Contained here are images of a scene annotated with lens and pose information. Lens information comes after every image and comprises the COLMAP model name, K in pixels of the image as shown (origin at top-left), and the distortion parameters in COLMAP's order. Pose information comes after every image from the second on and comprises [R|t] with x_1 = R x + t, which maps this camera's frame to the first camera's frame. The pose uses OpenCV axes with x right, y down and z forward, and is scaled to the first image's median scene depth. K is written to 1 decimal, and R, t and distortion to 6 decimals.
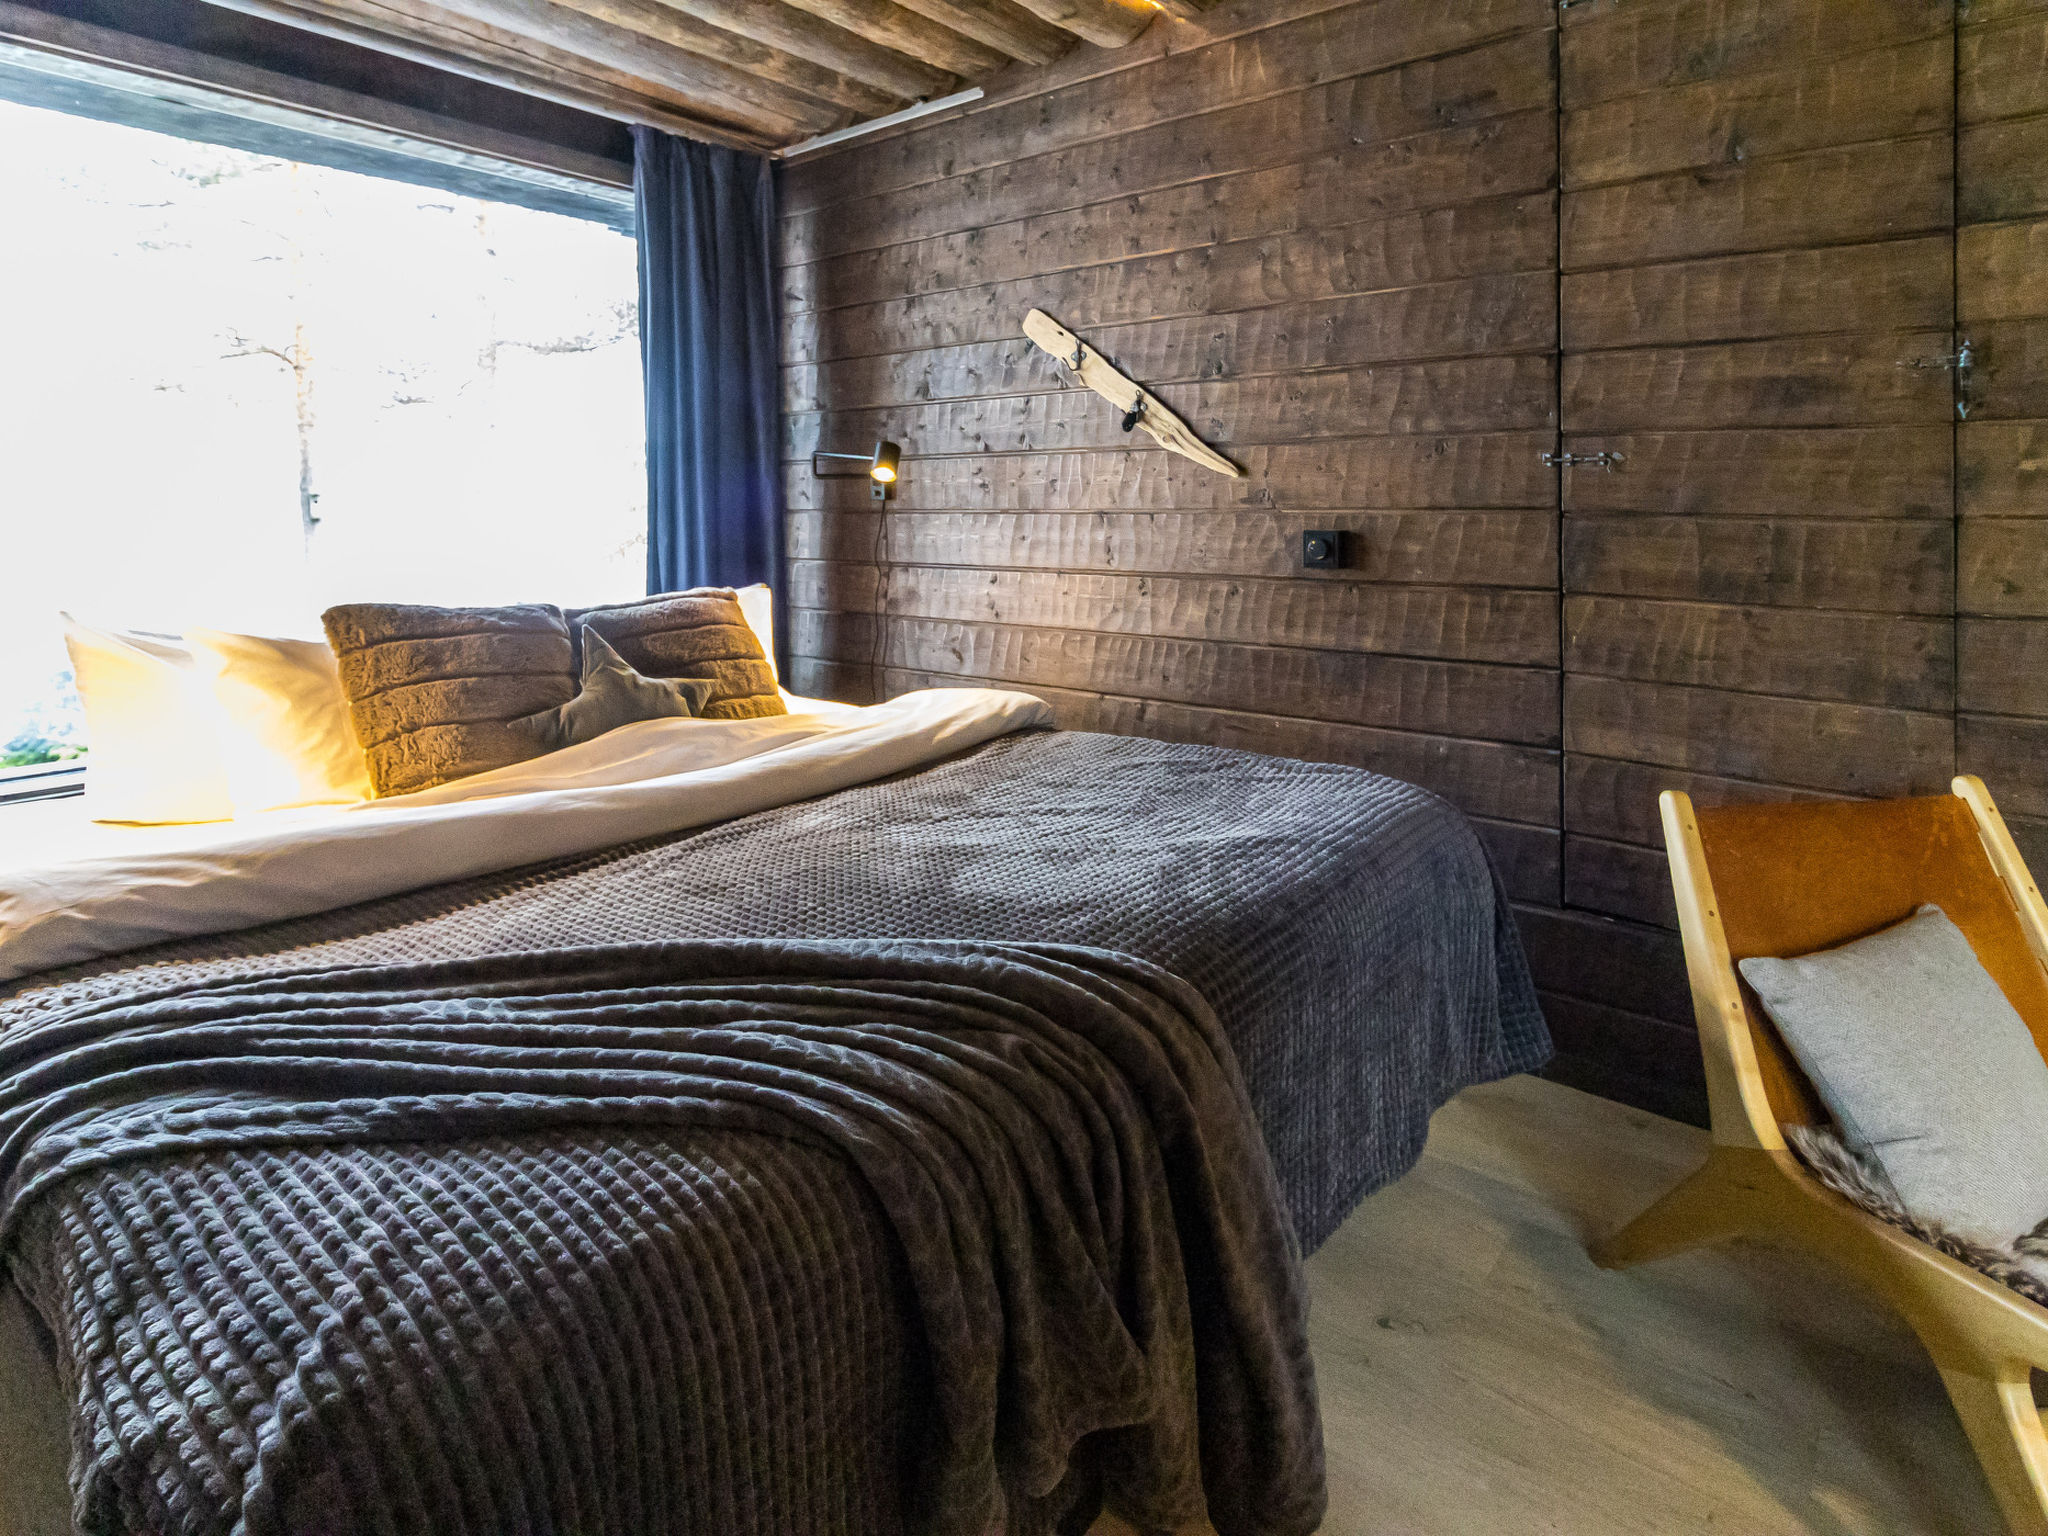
lens RADIAL K [[1075.1, 0, 1020.8], [0, 1075.1, 690.6], [0, 0, 1]] dist [0.003600, 0.000483]
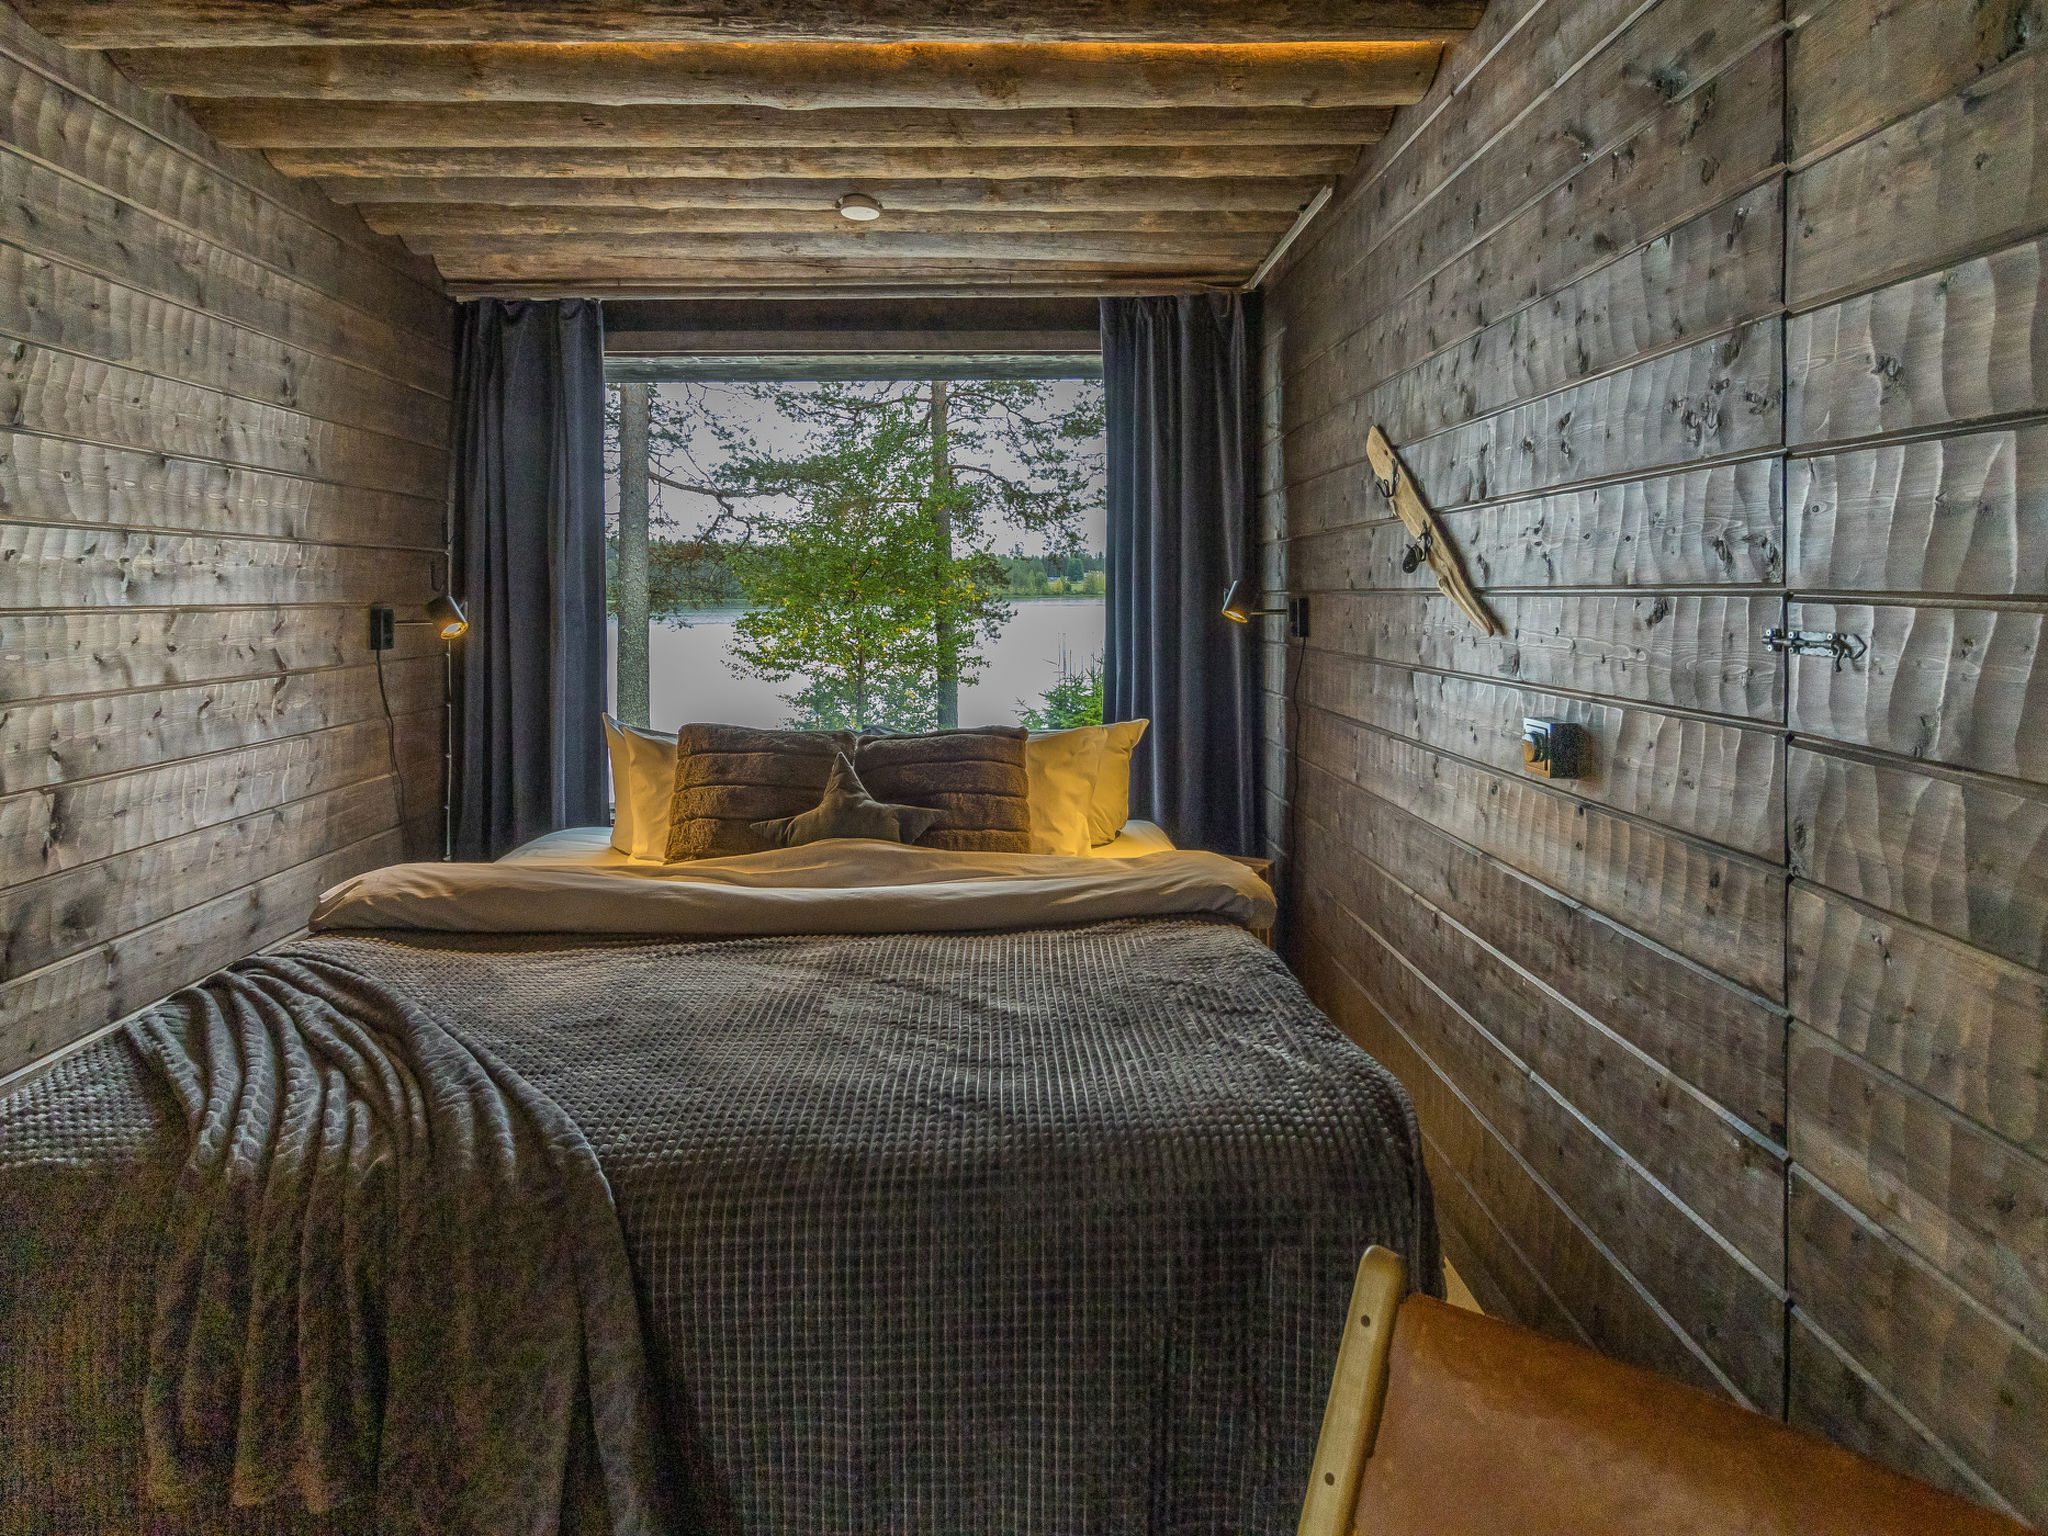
lens RADIAL K [[1071.5, 0, 1024.0], [0, 1071.5, 768.0], [0, 0, 1]] dist [-0.000057, 0.000808]
pose [[0.675333, 0.113037, -0.728799, 0.631618], [-0.119936, 0.991863, 0.042701, -0.121291], [0.727696, 0.058571, 0.683395, 0.319551]]
